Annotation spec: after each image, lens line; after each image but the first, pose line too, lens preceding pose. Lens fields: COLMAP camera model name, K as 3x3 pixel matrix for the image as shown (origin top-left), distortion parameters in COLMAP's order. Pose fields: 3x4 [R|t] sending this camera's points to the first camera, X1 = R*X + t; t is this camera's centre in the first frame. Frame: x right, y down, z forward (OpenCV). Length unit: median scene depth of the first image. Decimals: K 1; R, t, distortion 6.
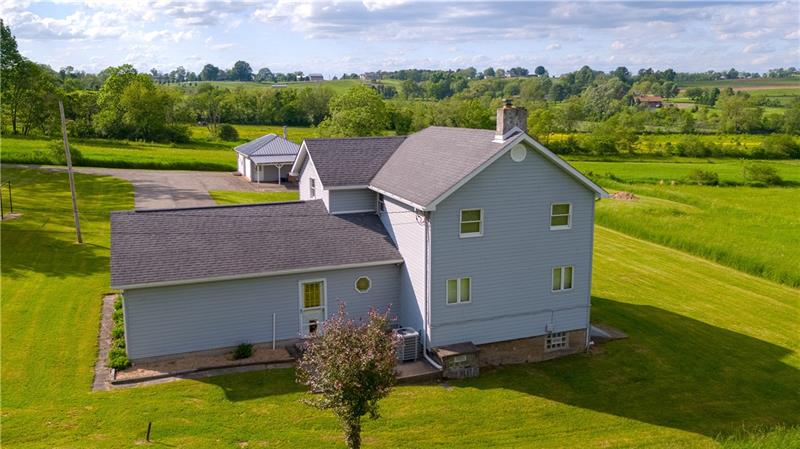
lens RADIAL K [[690.4, 0, 402.6], [0, 690.4, 222.7], [0, 0, 1]] dist [-0.014490, -0.014199]
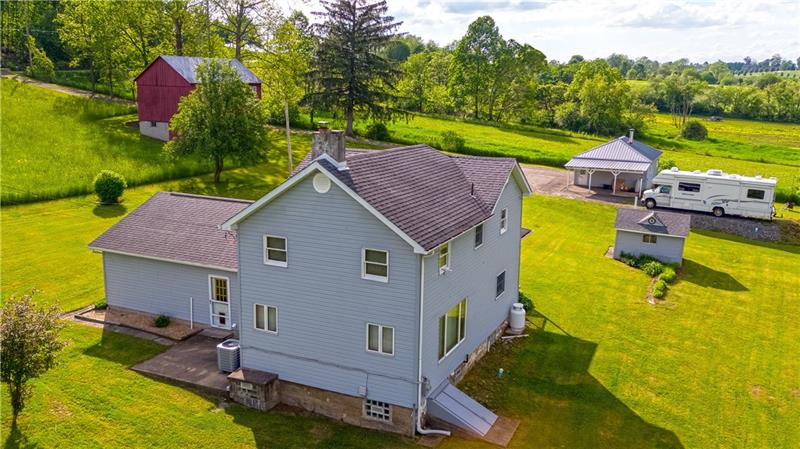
lens RADIAL K [[690.4, 0, 401.6], [0, 690.4, 226.6], [0, 0, 1]] dist [-0.014490, -0.014199]
pose [[0.689772, 0.159887, -0.706152, 0.805324], [-0.144411, 0.986097, 0.082211, -0.123688], [0.709479, 0.045269, 0.703271, 0.419683]]
